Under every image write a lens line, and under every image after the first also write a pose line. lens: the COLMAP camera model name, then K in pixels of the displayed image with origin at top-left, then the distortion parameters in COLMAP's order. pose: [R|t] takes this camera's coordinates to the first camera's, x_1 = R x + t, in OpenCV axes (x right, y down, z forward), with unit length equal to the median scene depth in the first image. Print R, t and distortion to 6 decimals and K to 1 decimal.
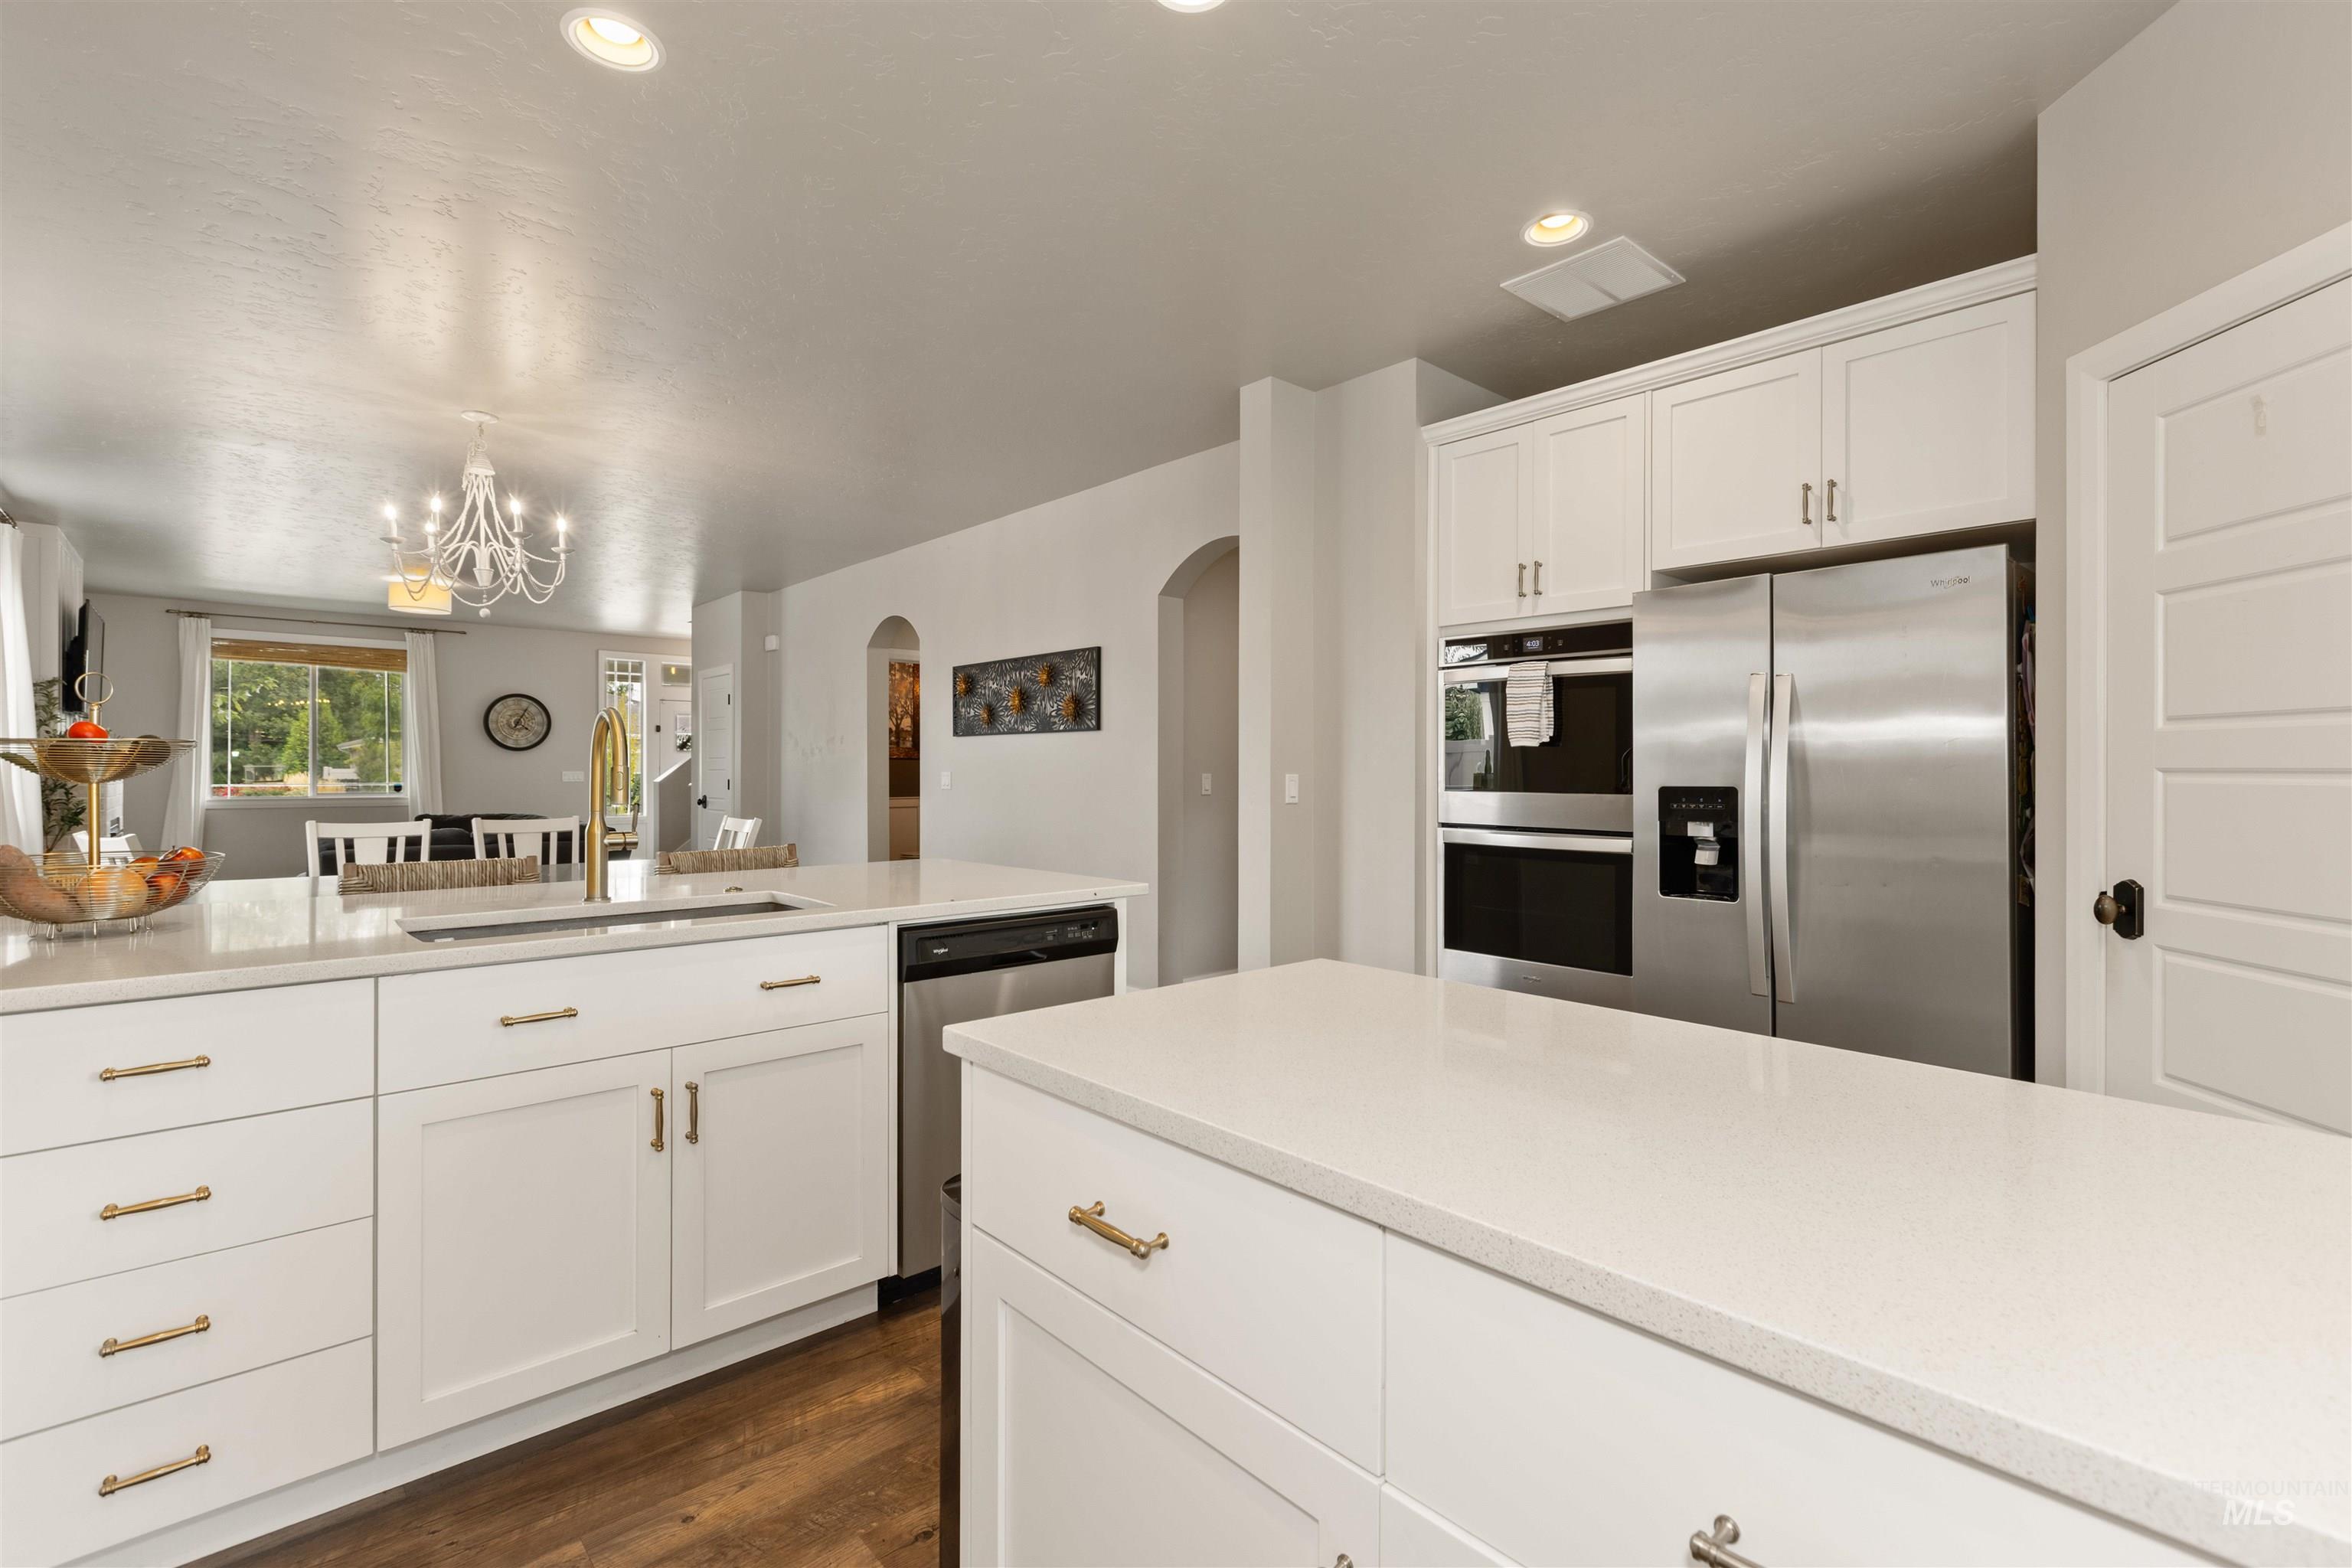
lens RADIAL K [[1044.2, 0, 1178.4], [0, 1044.2, 775.5], [0, 0, 1]] dist [0.000607, 0.000163]
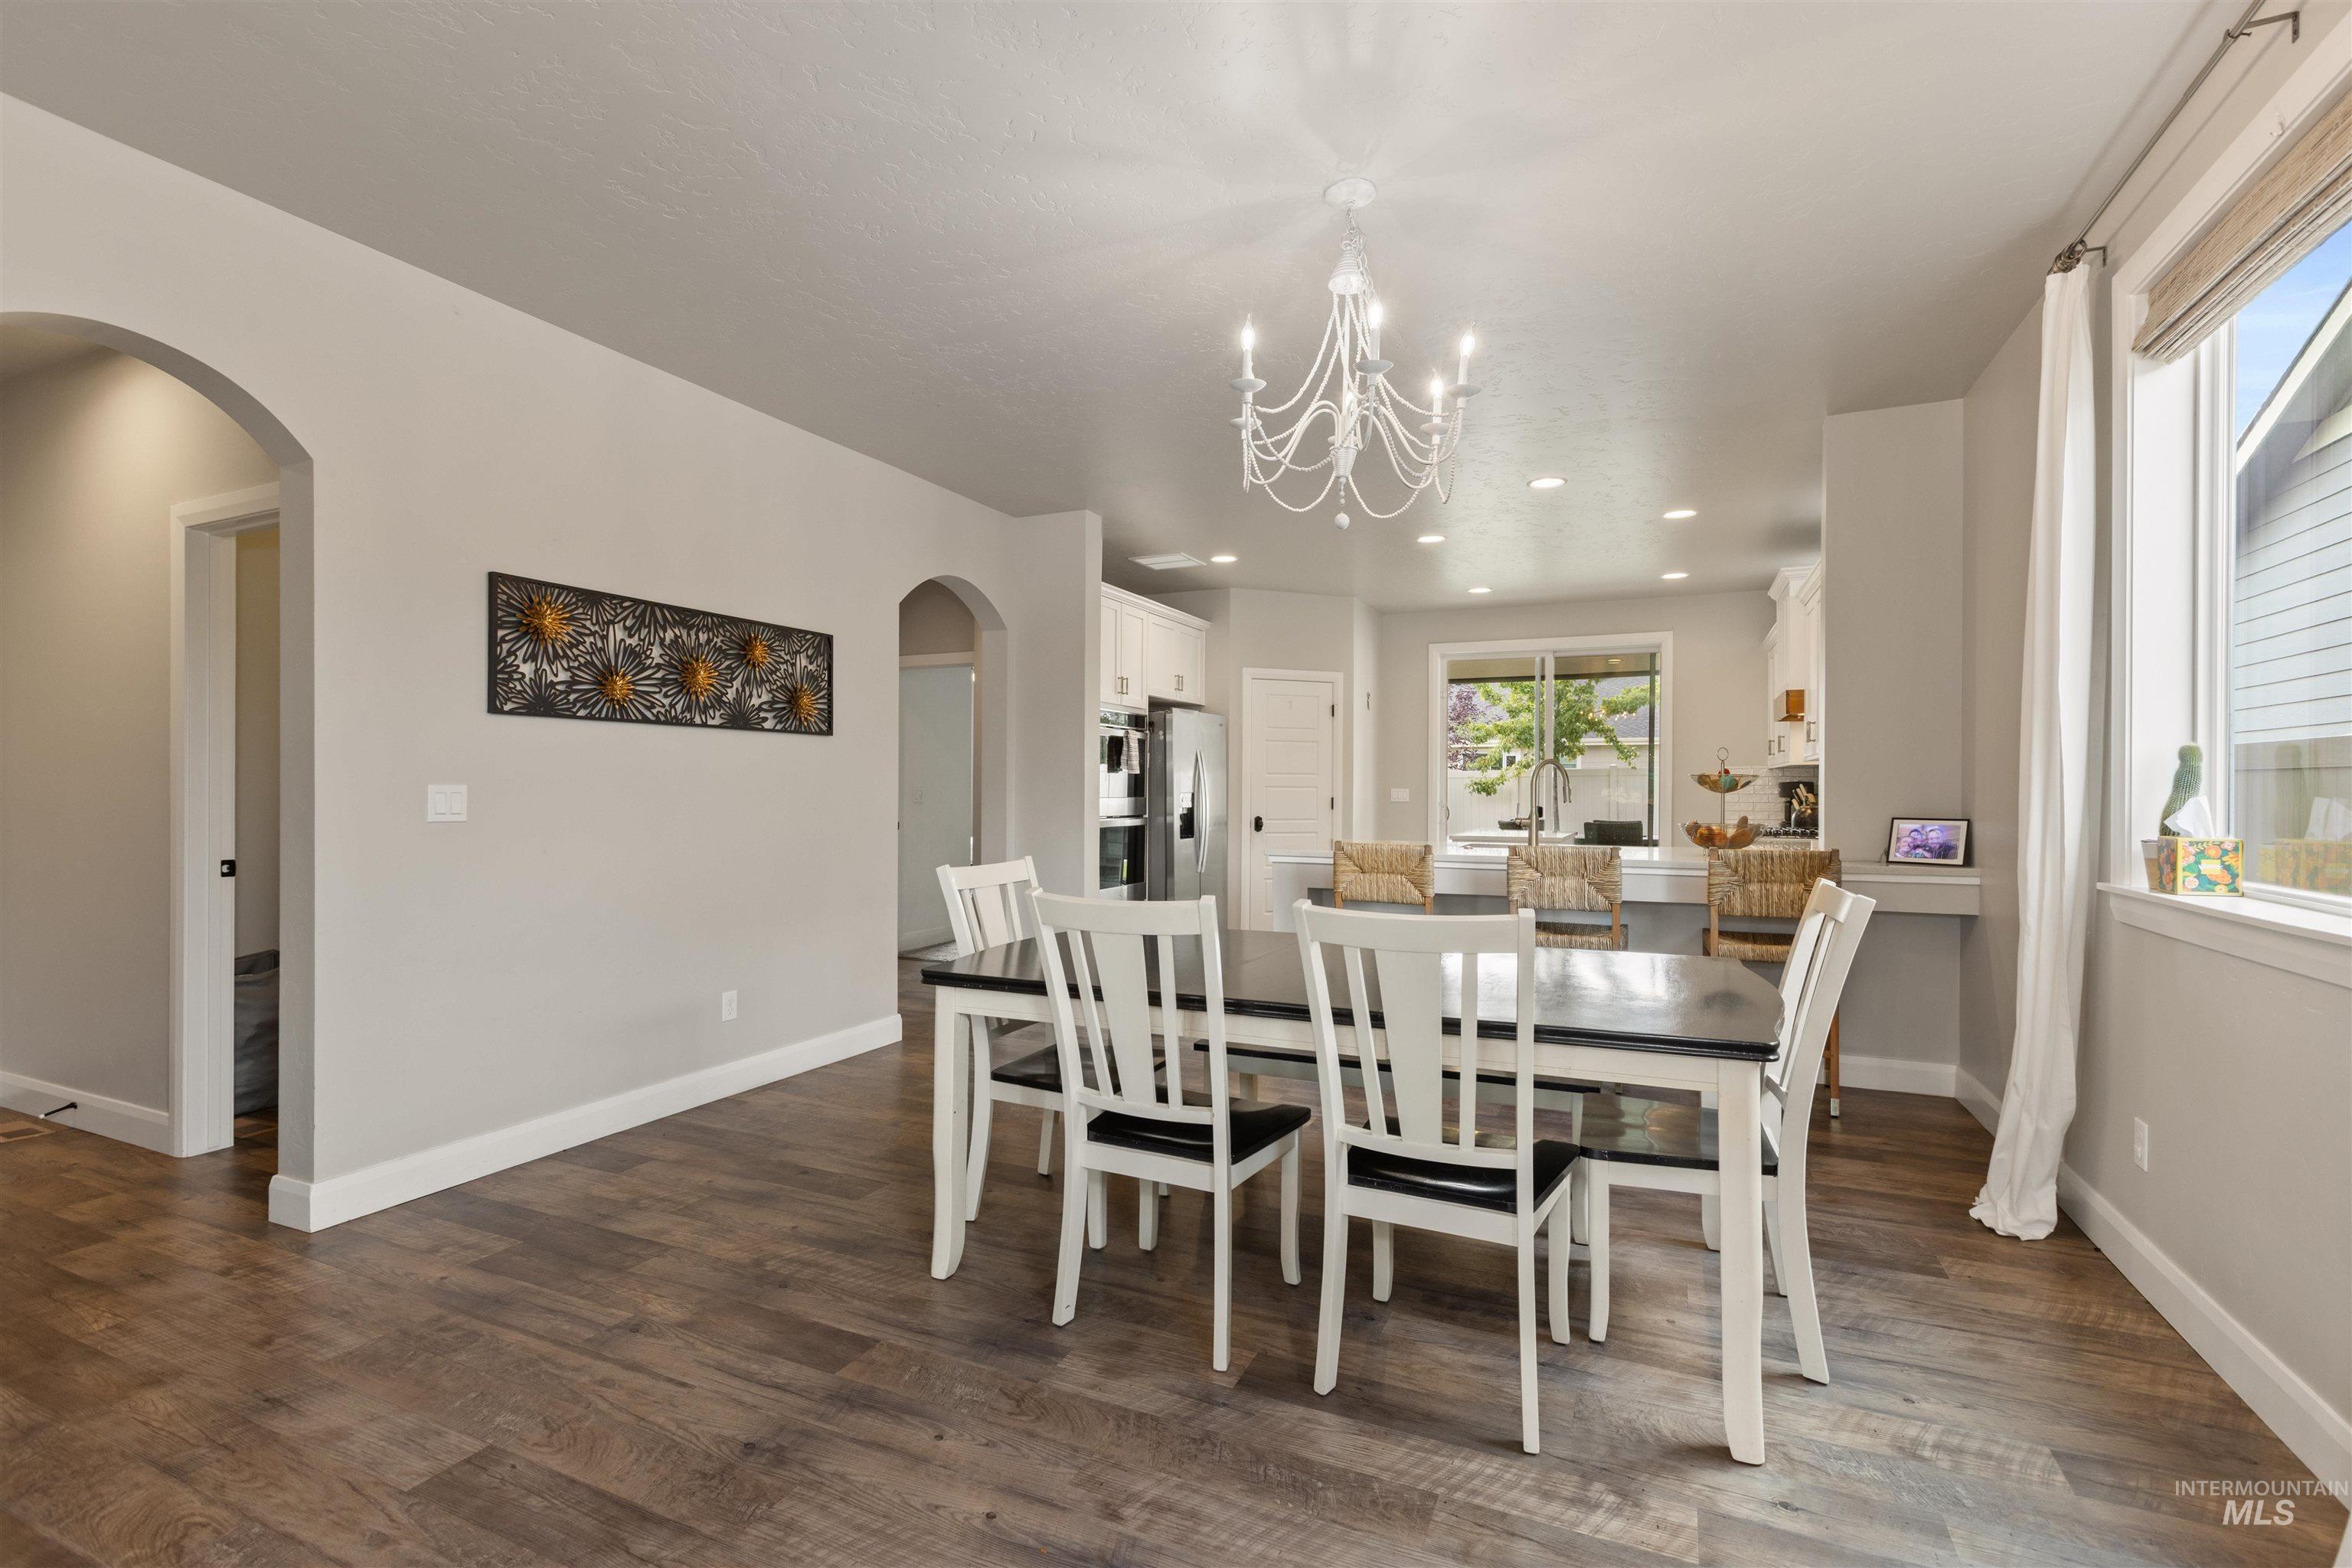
lens RADIAL K [[1056.3, 0, 1186.0], [0, 1056.3, 790.2], [0, 0, 1]] dist [0.000858, 0.000273]
pose [[-0.394757, -0.008829, 0.918743, -0.907312], [-0.004435, 0.999960, 0.007703, -0.007377], [-0.918775, -0.001034, -0.394781, 1.012410]]
